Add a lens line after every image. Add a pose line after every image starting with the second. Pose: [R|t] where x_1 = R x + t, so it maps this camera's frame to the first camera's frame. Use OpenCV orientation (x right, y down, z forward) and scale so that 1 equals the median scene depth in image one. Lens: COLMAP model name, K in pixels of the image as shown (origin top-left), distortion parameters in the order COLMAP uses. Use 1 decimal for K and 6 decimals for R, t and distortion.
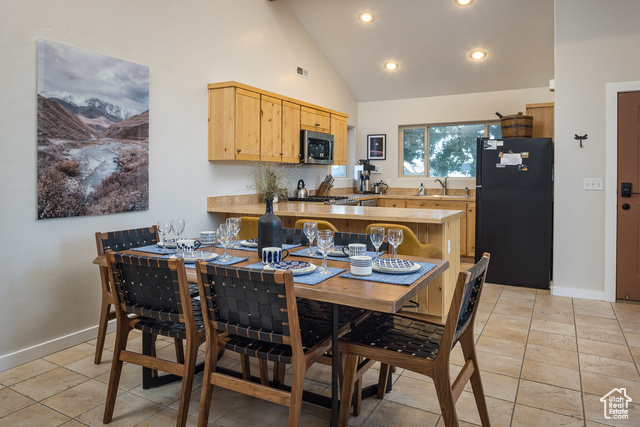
lens RADIAL K [[432.1, 0, 318.2], [0, 432.1, 174.1], [0, 0, 1]] dist [-0.003279, -0.001100]
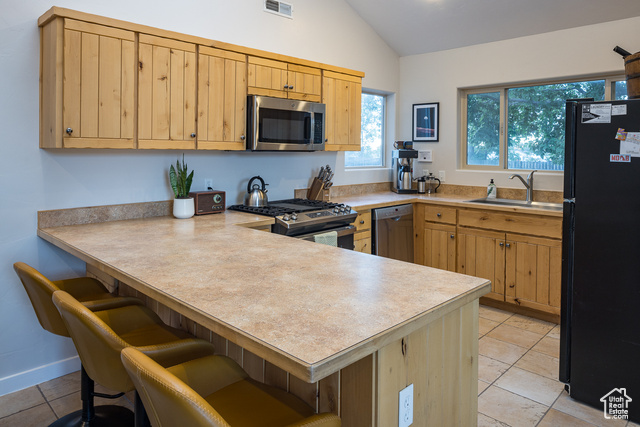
lens RADIAL K [[436.5, 0, 318.8], [0, 436.5, 154.7], [0, 0, 1]] dist [-0.005993, -0.000507]
pose [[0.963175, 0.006097, -0.268807, 0.327830], [-0.004297, 0.999964, 0.007287, -0.035228], [0.268842, -0.005864, 0.963166, 0.643456]]
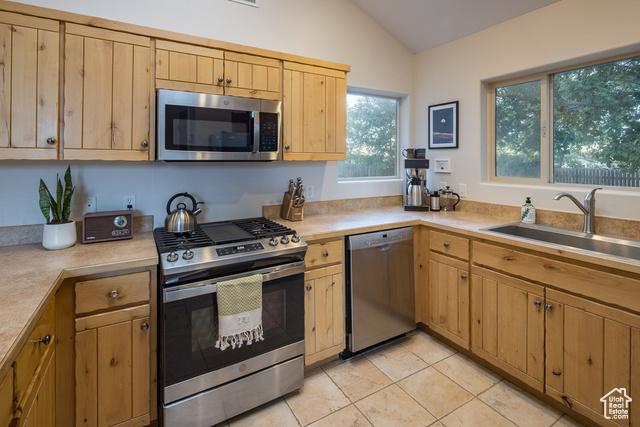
lens RADIAL K [[315.7, 0, 320.1], [0, 315.7, 160.2], [0, 0, 1]] dist [0.001730, -0.000871]
pose [[0.859790, -0.002968, -0.510639, 0.431318], [0.002083, 0.999995, -0.002306, -0.036180], [0.510644, 0.000920, 0.859792, 1.174711]]
